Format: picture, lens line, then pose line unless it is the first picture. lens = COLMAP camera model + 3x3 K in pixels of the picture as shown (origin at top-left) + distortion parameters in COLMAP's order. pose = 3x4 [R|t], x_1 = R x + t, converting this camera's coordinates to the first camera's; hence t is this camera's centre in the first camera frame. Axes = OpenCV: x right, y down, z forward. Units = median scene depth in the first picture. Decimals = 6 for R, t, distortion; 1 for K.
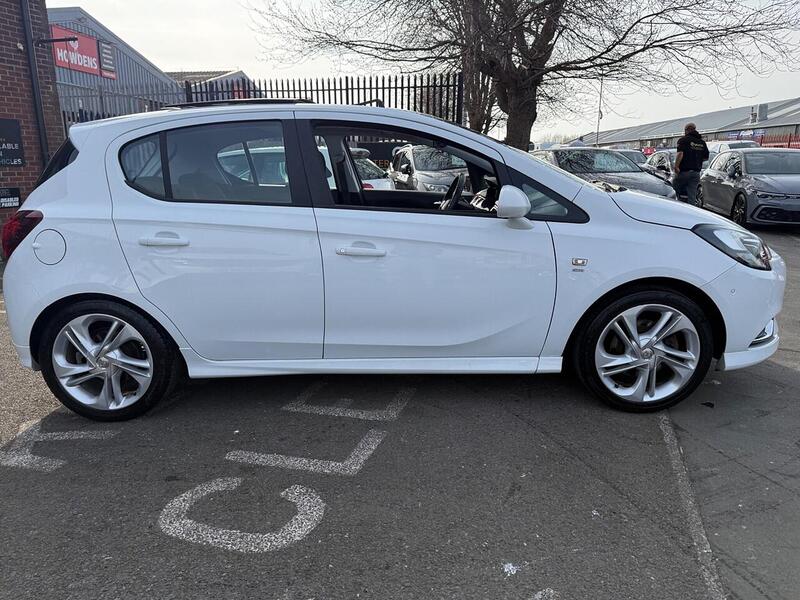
lens RADIAL K [[572.9, 0, 401.5], [0, 572.9, 306.1], [0, 0, 1]] dist [0.039570, -0.046069]
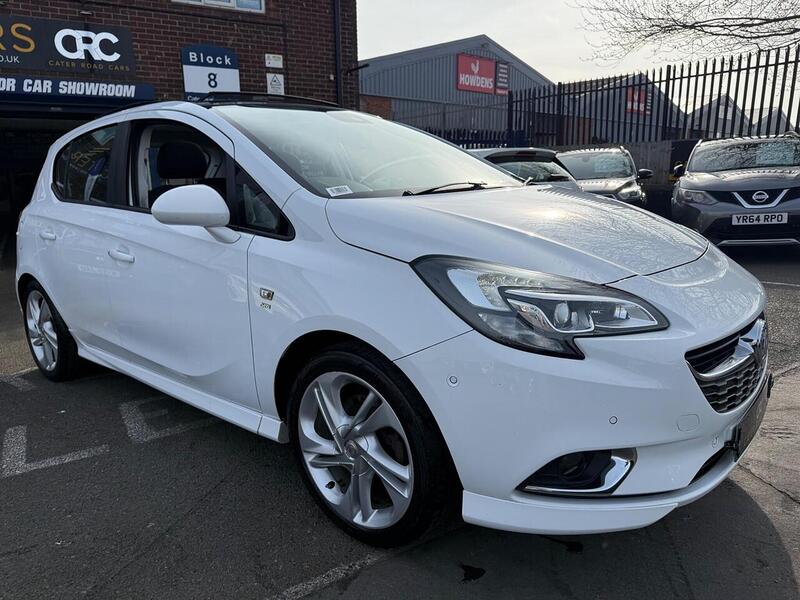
lens RADIAL K [[572.9, 0, 389.8], [0, 572.9, 305.4], [0, 0, 1]] dist [0.039570, -0.046069]
pose [[0.766753, 0.130830, -0.628469, 0.829454], [-0.140452, 0.989482, 0.034628, -0.103223], [0.626389, 0.061718, 0.777064, 0.513339]]
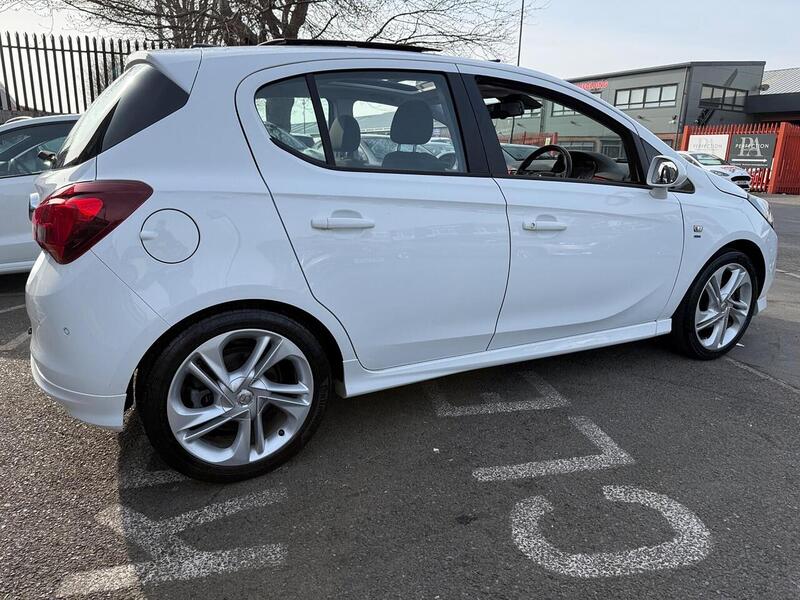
lens RADIAL K [[572.9, 0, 402.0], [0, 572.9, 308.8], [0, 0, 1]] dist [0.039570, -0.046069]
pose [[0.865838, -0.102788, 0.489652, -0.695777], [0.085213, 0.994666, 0.058121, -0.035628], [-0.493015, -0.008599, 0.869979, 0.300248]]
